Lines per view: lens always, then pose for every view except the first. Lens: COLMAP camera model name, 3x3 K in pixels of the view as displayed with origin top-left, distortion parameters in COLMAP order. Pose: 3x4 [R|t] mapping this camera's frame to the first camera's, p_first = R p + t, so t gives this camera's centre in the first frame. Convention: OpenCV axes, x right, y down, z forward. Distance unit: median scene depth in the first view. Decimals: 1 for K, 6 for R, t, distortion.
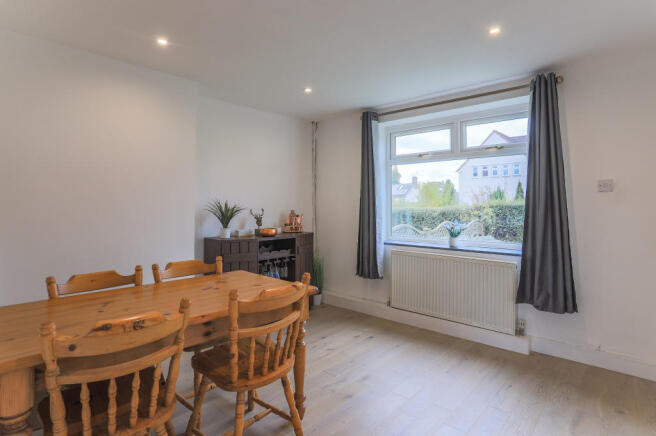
lens RADIAL K [[354.8, 0, 326.2], [0, 354.8, 204.5], [0, 0, 1]] dist [-0.000431, 0.000572]
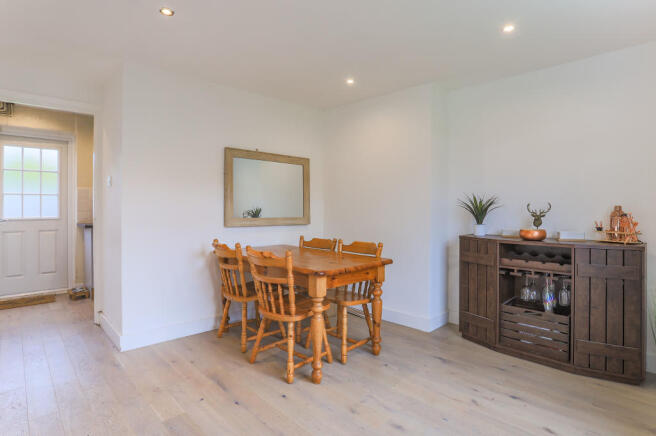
lens RADIAL K [[354.8, 0, 326.2], [0, 354.8, 204.5], [0, 0, 1]] dist [-0.000431, 0.000572]
pose [[-0.057635, 0.001001, -0.998337, 0.617991], [0.008983, 0.999960, 0.000484, 0.011320], [0.998297, -0.008940, -0.057642, 0.634519]]
